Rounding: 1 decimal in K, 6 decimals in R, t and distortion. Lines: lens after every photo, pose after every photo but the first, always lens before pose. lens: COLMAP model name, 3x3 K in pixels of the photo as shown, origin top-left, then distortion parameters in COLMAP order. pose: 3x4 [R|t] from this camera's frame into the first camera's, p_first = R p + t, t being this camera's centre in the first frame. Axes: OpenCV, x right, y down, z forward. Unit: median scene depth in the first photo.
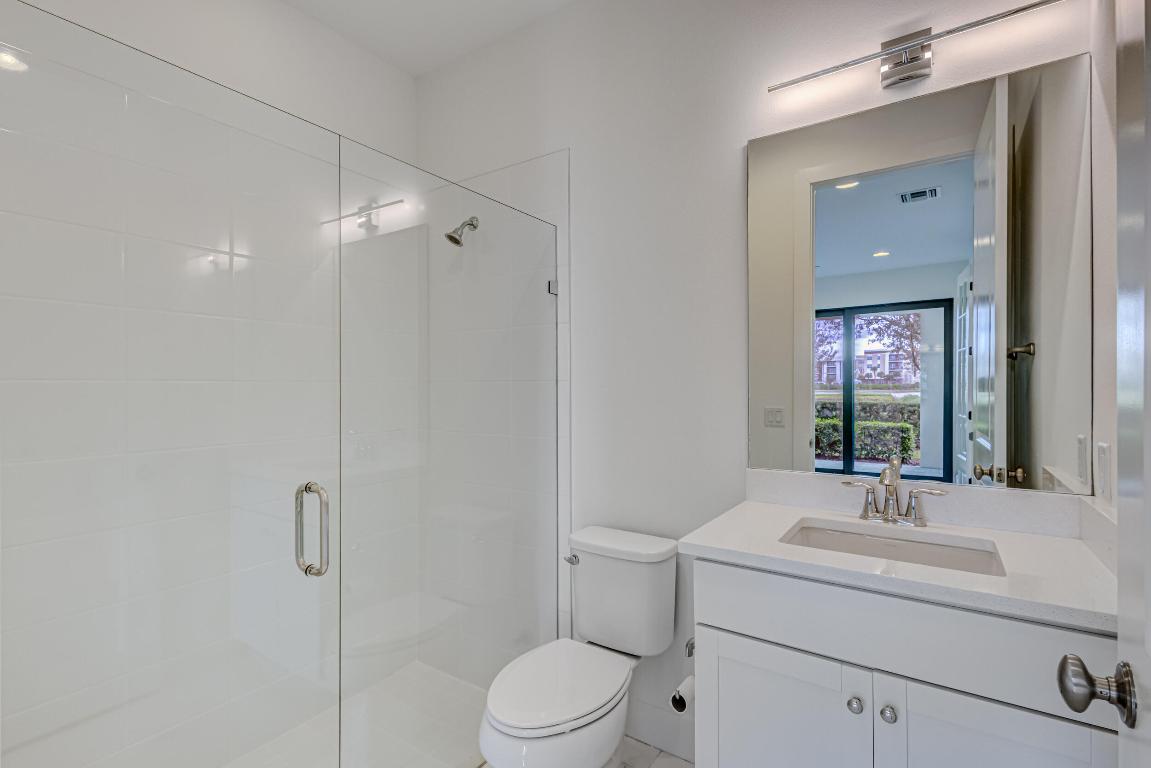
lens RADIAL K [[529.6, 0, 575.7], [0, 529.6, 383.7], [0, 0, 1]] dist [0.020888, 0.002158]
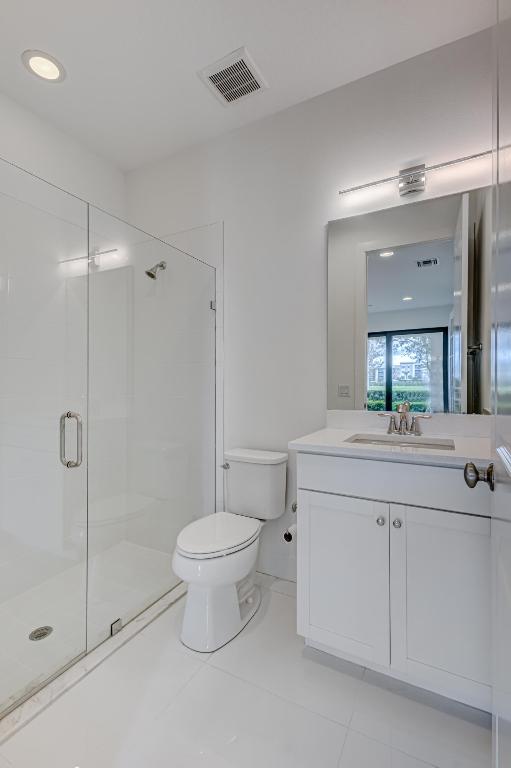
lens RADIAL K [[353.4, 0, 254.7], [0, 353.4, 385.7], [0, 0, 1]] dist [0.020888, 0.002158]
pose [[0.994701, 0.003778, 0.102745, -0.030572], [-0.003632, 0.999992, -0.001611, 0.079719], [-0.102750, 0.001229, 0.994706, -0.123649]]
